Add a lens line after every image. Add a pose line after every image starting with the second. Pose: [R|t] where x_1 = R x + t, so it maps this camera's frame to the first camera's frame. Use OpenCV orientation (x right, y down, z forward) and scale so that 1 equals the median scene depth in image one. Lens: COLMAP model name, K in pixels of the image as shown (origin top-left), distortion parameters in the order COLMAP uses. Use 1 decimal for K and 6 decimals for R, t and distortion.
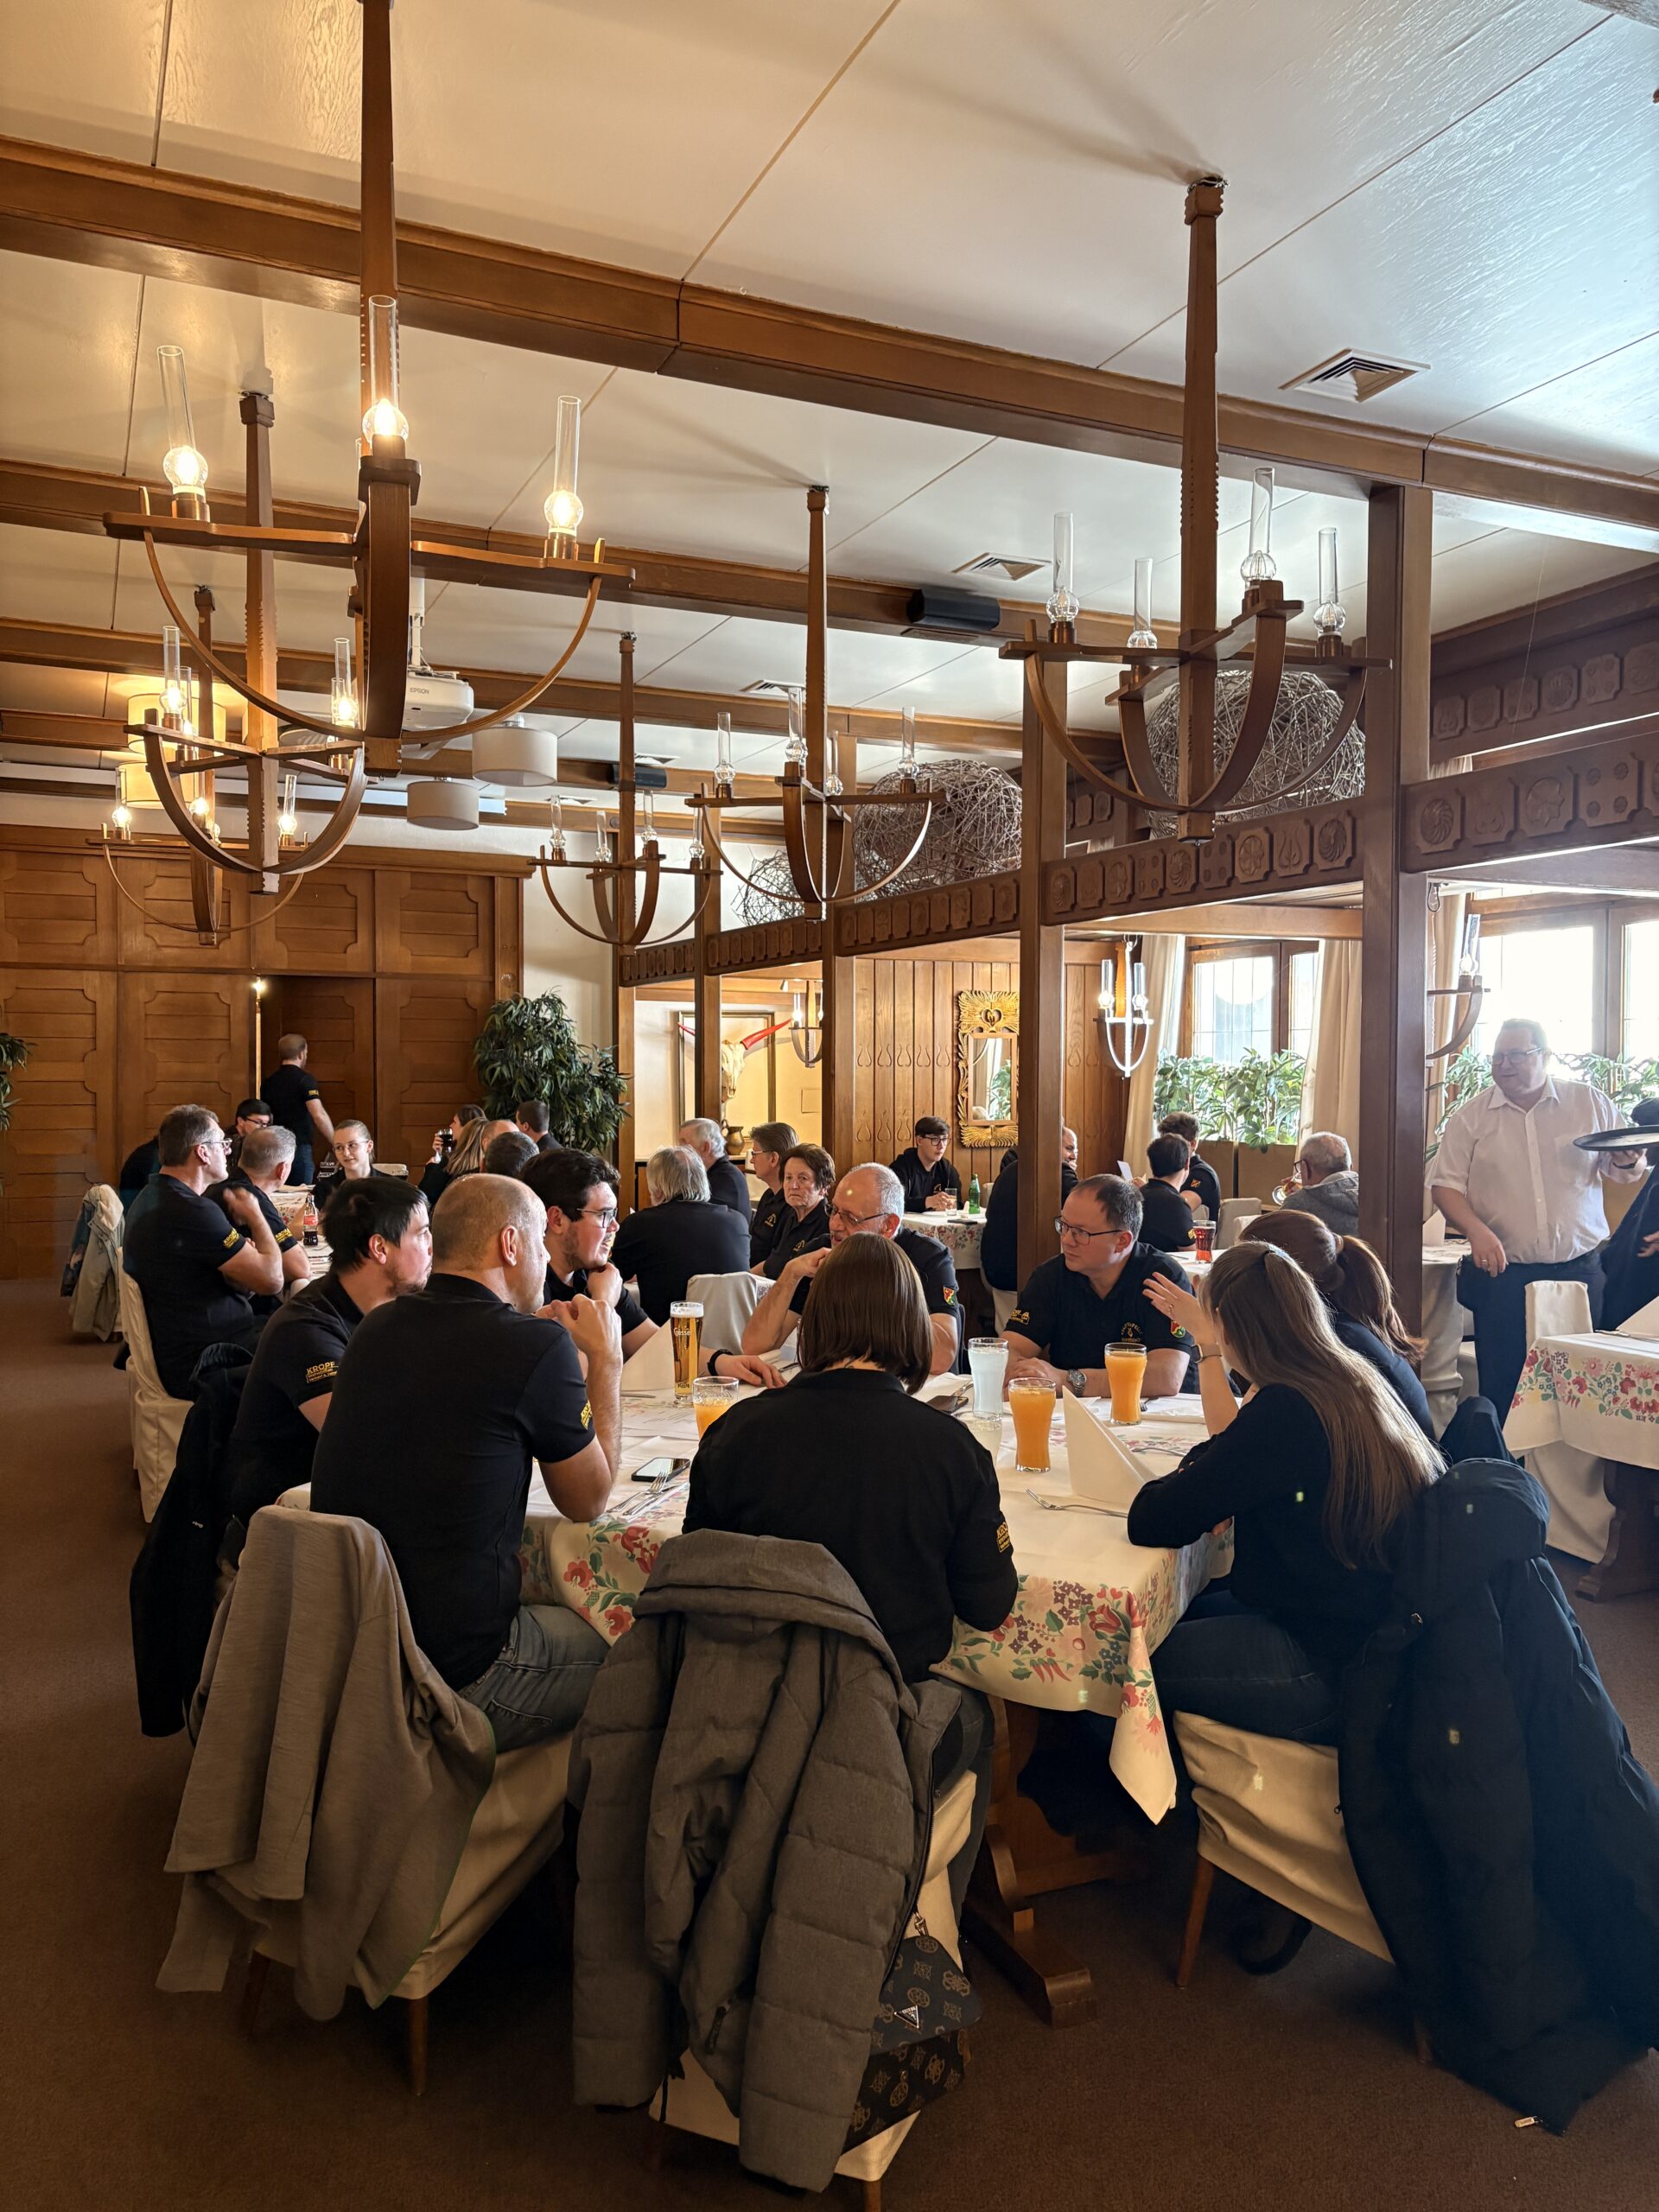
lens RADIAL K [[1686.0, 0, 827.2], [0, 1686.0, 1126.1], [0, 0, 1]] dist [0.003564, -0.005660]
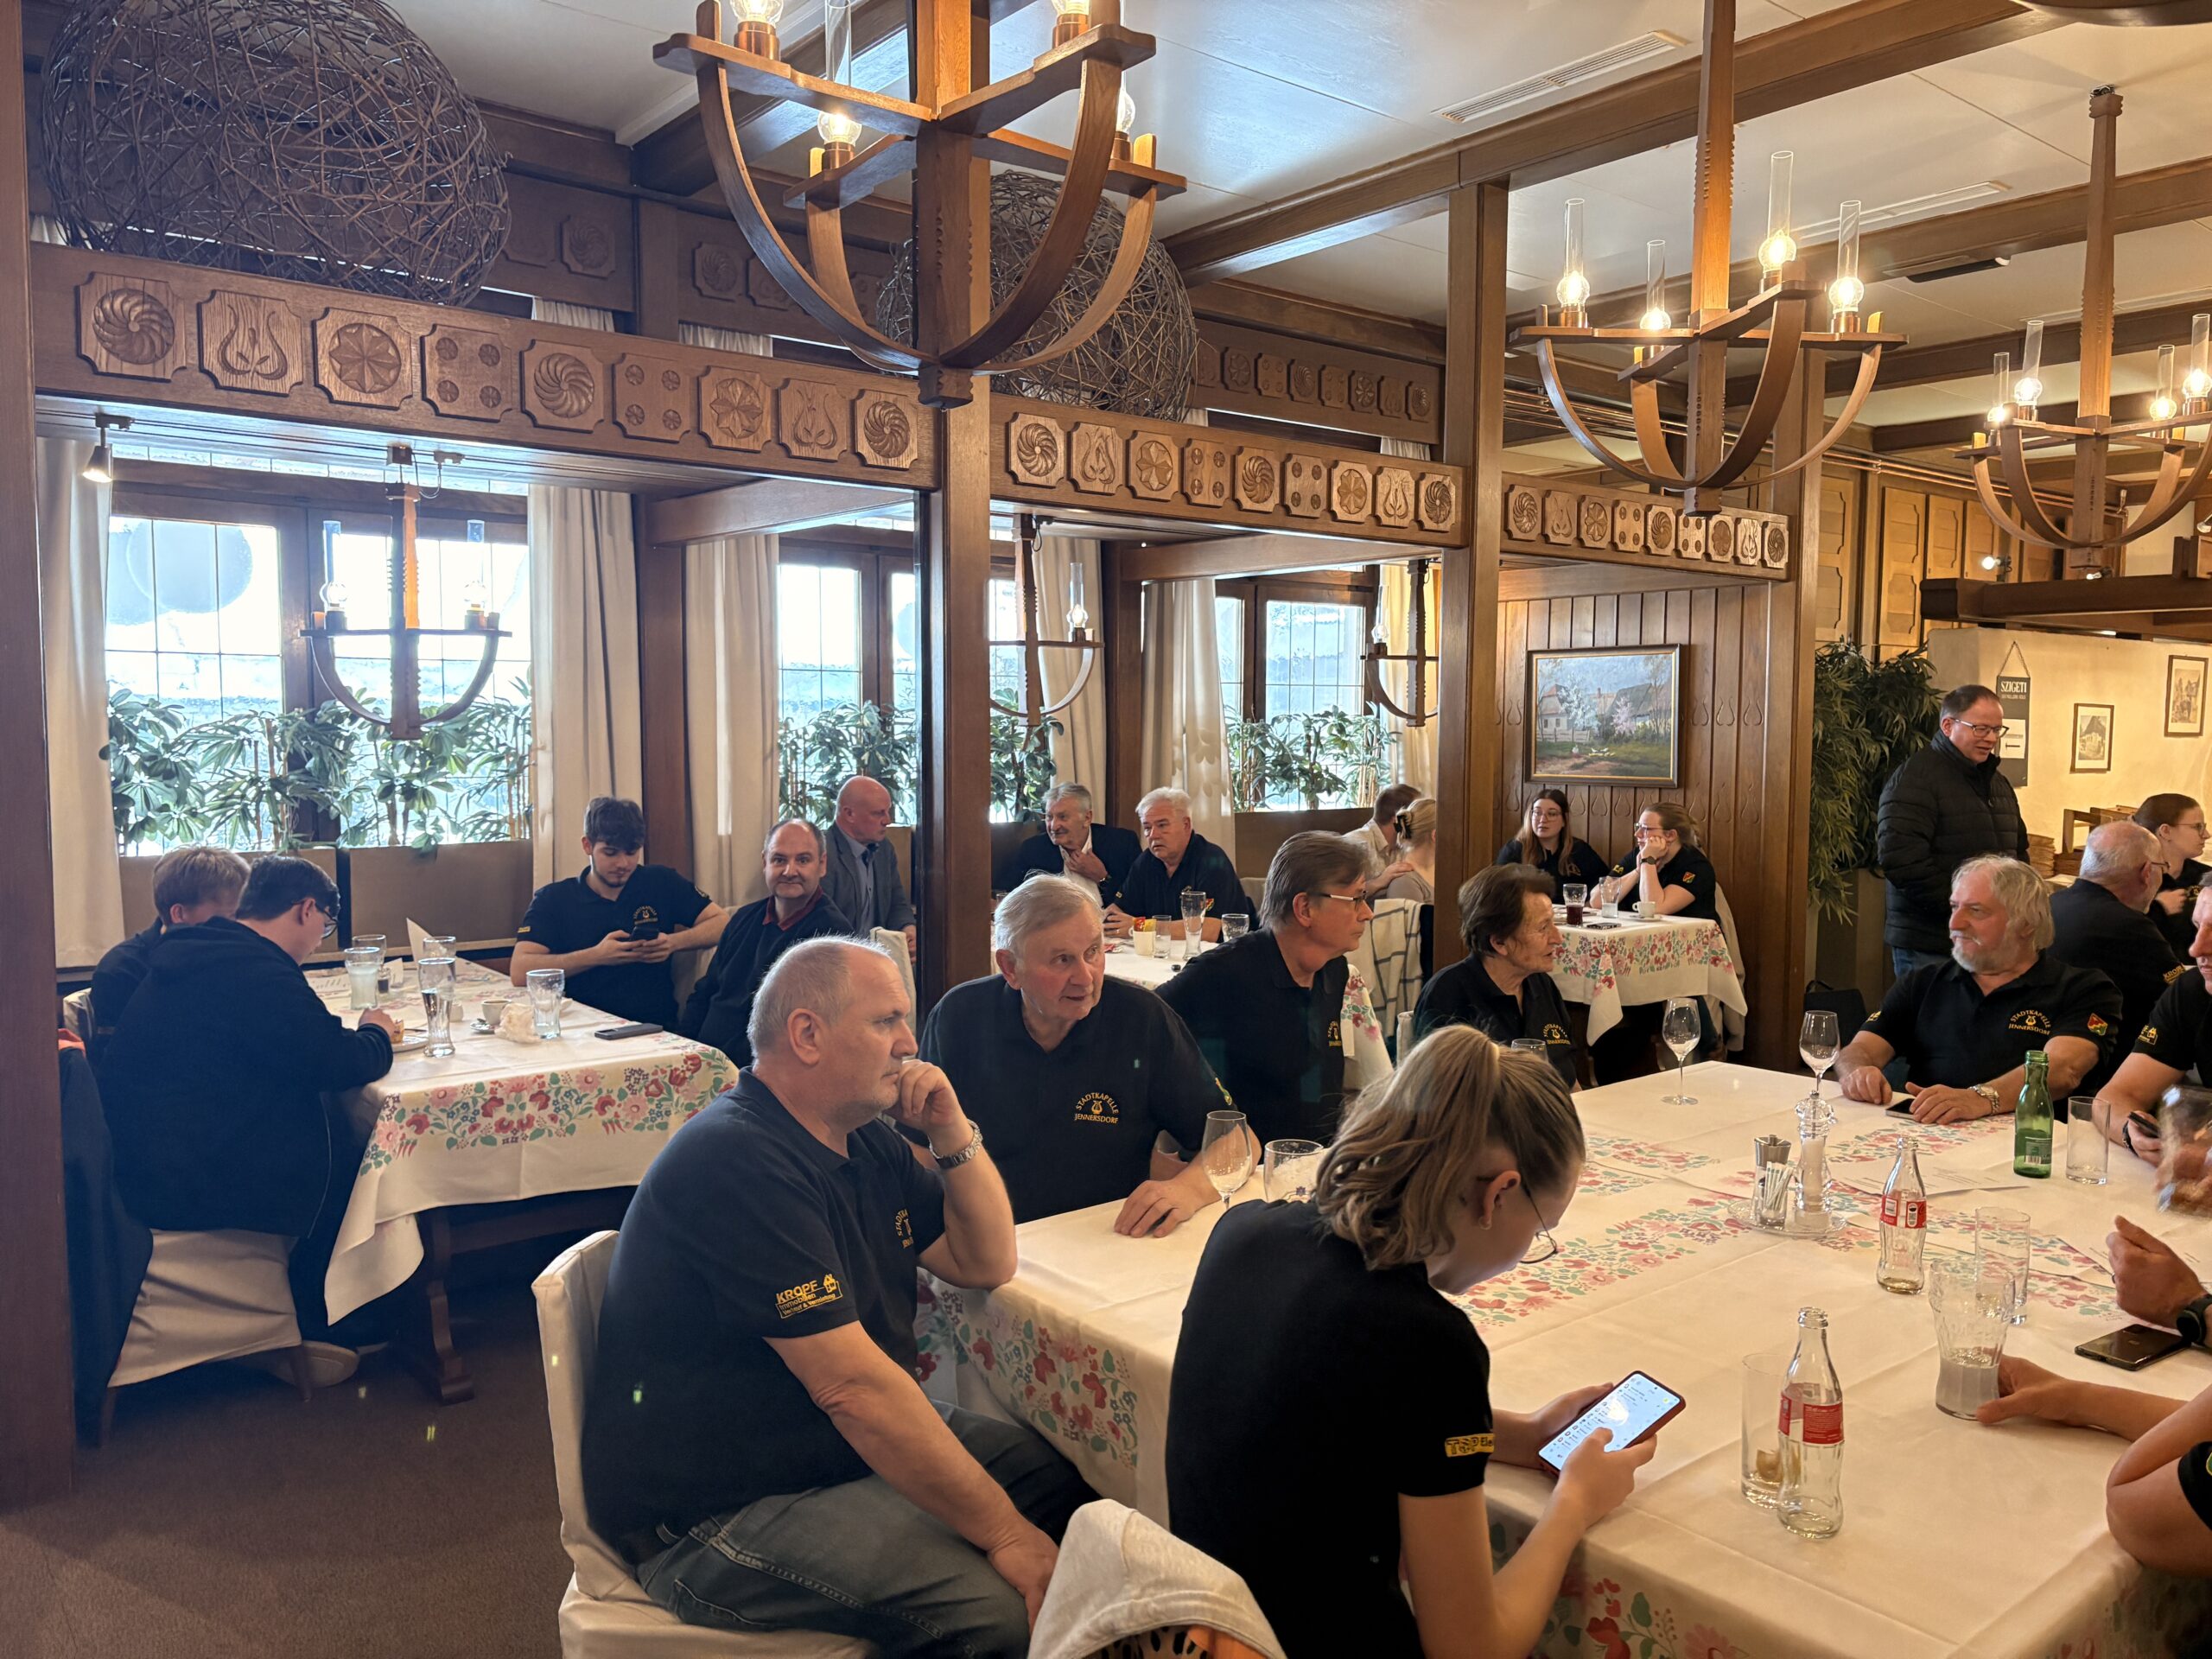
lens RADIAL K [[1686.0, 0, 1106.0], [0, 1686.0, 829.5], [0, 0, 1]] dist [0.003564, -0.005660]
pose [[-0.262834, -0.057852, 0.963105, -0.469408], [0.021858, 0.997588, 0.065889, -0.035734], [-0.964593, 0.038369, -0.260936, 1.097671]]
